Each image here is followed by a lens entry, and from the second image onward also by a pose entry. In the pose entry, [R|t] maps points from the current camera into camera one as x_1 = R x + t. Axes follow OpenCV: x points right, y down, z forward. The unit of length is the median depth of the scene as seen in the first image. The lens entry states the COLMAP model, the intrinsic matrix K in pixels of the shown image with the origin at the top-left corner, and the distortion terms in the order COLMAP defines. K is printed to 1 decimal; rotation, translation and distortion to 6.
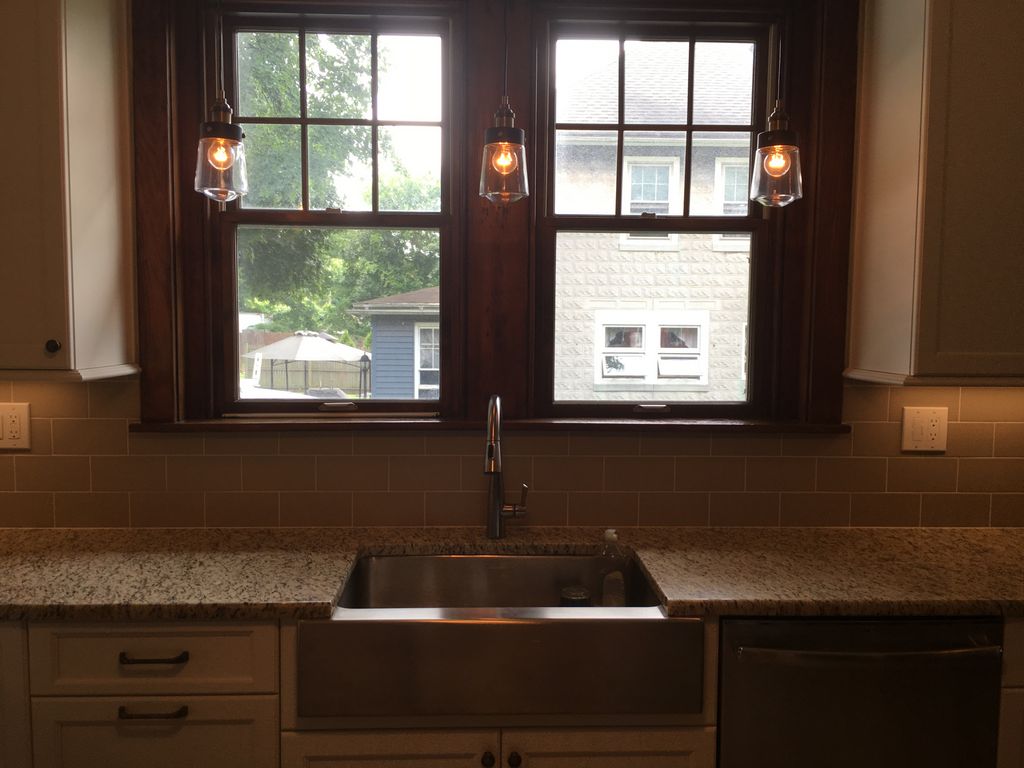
lens RADIAL K [[873.2, 0, 512.0], [0, 873.2, 384.0], [0, 0, 1]] dist [0.078424, -0.109825]
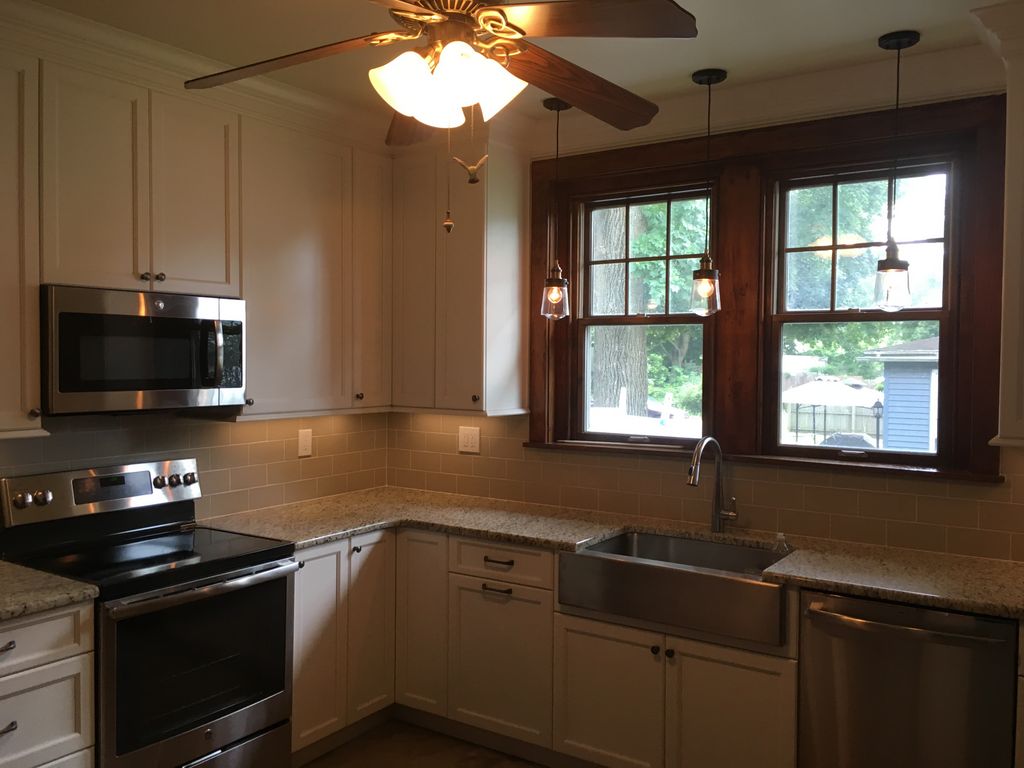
lens RADIAL K [[873.2, 0, 512.0], [0, 873.2, 384.0], [0, 0, 1]] dist [0.078424, -0.109825]
pose [[0.809184, 0.016331, -0.587328, 0.645861], [-0.043639, 0.998523, -0.032359, -0.015137], [0.585932, 0.051815, 0.808702, -0.486437]]
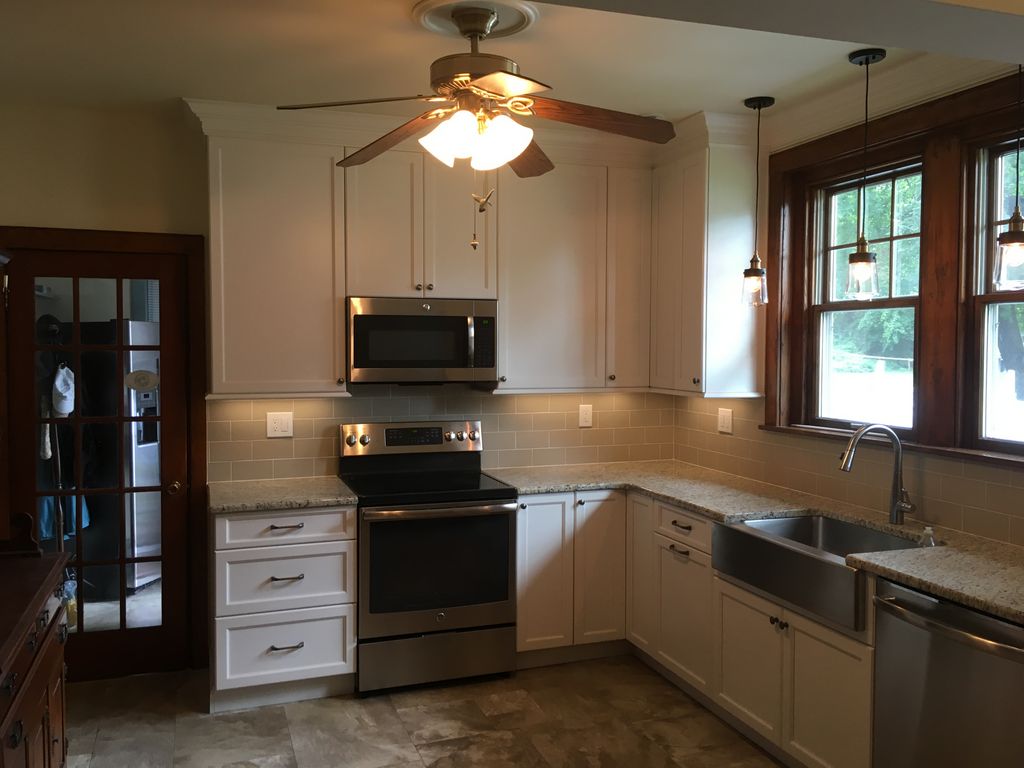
lens RADIAL K [[873.2, 0, 512.0], [0, 873.2, 384.0], [0, 0, 1]] dist [0.078424, -0.109825]
pose [[0.296296, 0.036454, -0.954400, 1.318176], [-0.070333, 0.997391, 0.016261, -0.037095], [0.952503, 0.062308, 0.298087, -0.054804]]
